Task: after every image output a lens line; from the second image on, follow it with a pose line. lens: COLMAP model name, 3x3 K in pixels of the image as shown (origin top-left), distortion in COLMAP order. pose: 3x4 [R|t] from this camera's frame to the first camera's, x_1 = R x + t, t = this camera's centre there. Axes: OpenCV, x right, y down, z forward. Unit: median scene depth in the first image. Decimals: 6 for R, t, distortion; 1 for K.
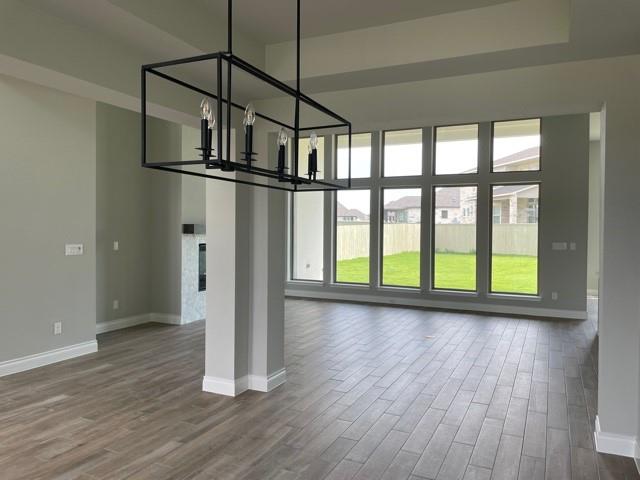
lens RADIAL K [[488.2, 0, 316.2], [0, 488.2, 236.6], [0, 0, 1]] dist [0.076767, -0.100361]
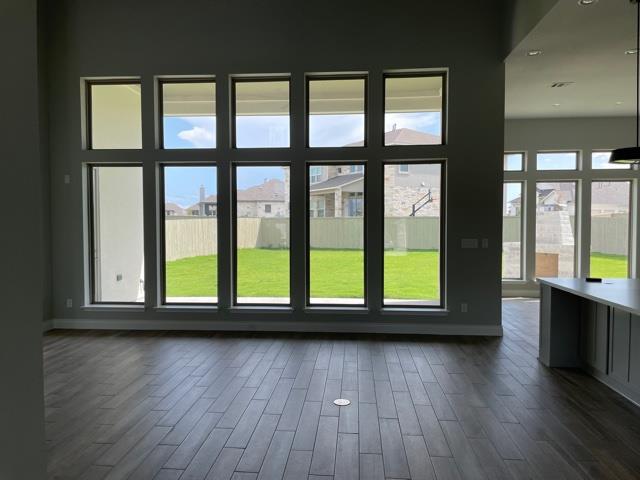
lens RADIAL K [[488.2, 0, 318.0], [0, 488.2, 239.0], [0, 0, 1]] dist [0.076767, -0.100361]
pose [[0.932858, -0.023802, 0.359457, -0.004380], [0.018116, 0.999652, 0.019179, -0.005493], [-0.359789, -0.011380, 0.932964, 0.302022]]
